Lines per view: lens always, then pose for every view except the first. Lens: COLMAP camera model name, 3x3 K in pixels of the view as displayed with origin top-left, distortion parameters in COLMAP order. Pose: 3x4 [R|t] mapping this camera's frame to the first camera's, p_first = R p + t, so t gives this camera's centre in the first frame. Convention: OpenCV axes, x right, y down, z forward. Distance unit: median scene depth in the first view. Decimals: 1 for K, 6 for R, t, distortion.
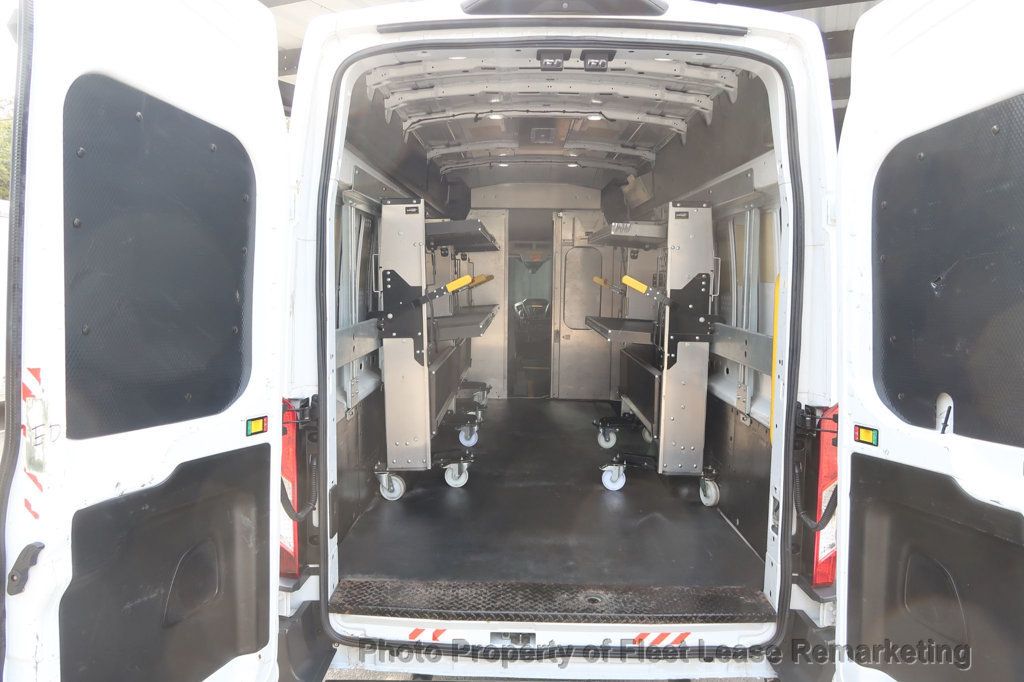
lens RADIAL K [[706.6, 0, 514.8], [0, 706.6, 339.1], [0, 0, 1]] dist [-0.014840, -0.006048]
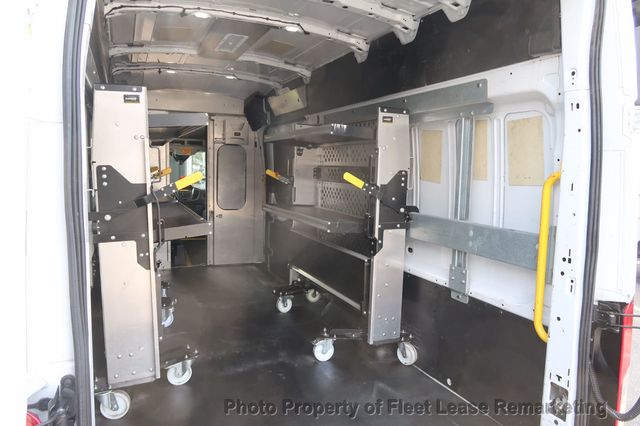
lens RADIAL K [[441.6, 0, 319.8], [0, 441.6, 212.2], [0, 0, 1]] dist [-0.014840, -0.006048]
pose [[0.909747, -0.035003, 0.413685, -0.159388], [0.026540, 0.999305, 0.026190, -0.045761], [-0.414314, -0.012847, 0.910044, 0.380794]]
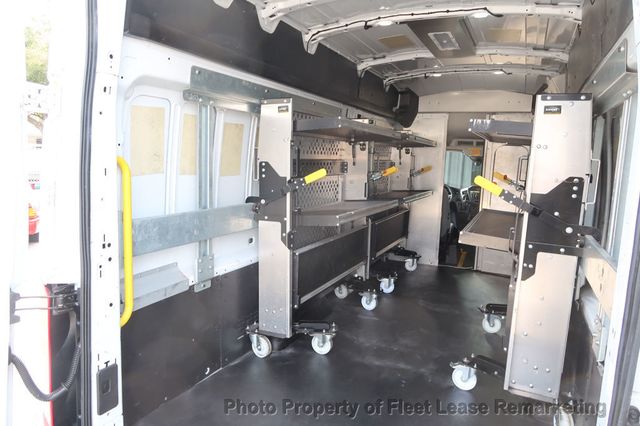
lens RADIAL K [[441.6, 0, 321.1], [0, 441.6, 212.2], [0, 0, 1]] dist [-0.014840, -0.006048]
pose [[0.910683, 0.077333, -0.405803, 0.199933], [-0.066798, 0.996961, 0.040083, -0.049799], [0.407670, -0.009396, 0.913081, 0.372024]]
